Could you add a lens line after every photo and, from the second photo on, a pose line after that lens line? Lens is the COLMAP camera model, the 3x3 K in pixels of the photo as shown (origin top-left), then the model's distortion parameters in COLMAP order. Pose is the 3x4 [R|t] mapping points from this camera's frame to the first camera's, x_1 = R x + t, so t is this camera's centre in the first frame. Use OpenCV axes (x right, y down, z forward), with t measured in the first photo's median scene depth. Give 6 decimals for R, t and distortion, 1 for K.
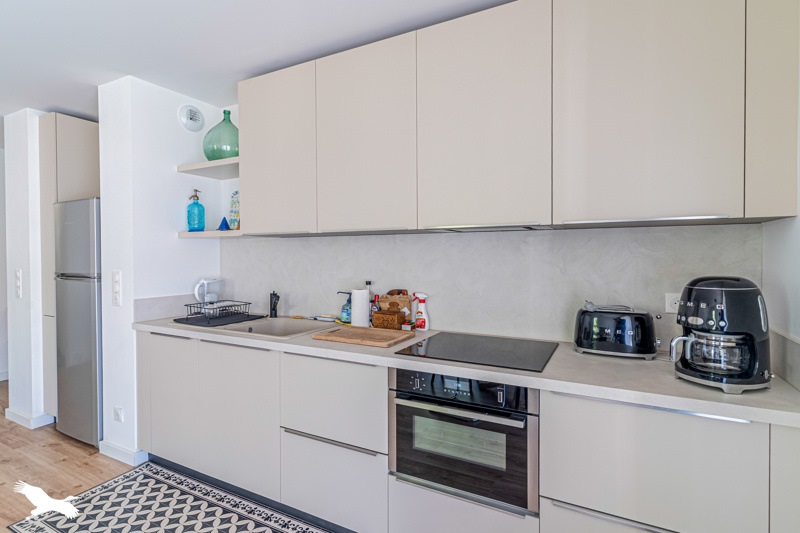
lens RADIAL K [[389.5, 0, 384.1], [0, 389.5, 262.8], [0, 0, 1]] dist [-0.000592, -0.001470]
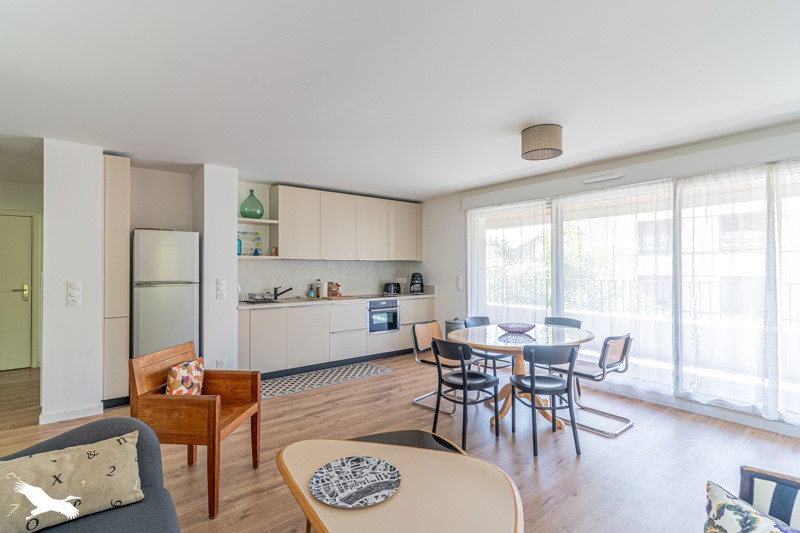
lens RADIAL K [[389.5, 0, 384.1], [0, 389.5, 262.8], [0, 0, 1]] dist [-0.000592, -0.001470]
pose [[0.413762, 0.014781, 0.910265, -2.153152], [0.016463, 0.999583, -0.023714, 0.008431], [-0.910236, 0.024798, 0.413346, -0.389992]]
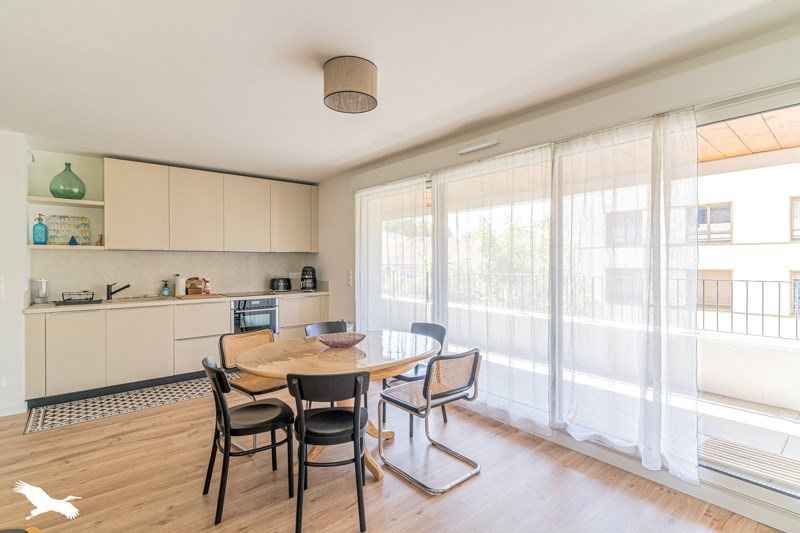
lens RADIAL K [[389.5, 0, 384.1], [0, 389.5, 262.8], [0, 0, 1]] dist [-0.000592, -0.001470]
pose [[0.385410, -0.001812, 0.922744, -1.544976], [0.015829, 0.999864, -0.004648, 0.014313], [-0.922610, 0.016397, 0.385386, -0.794584]]
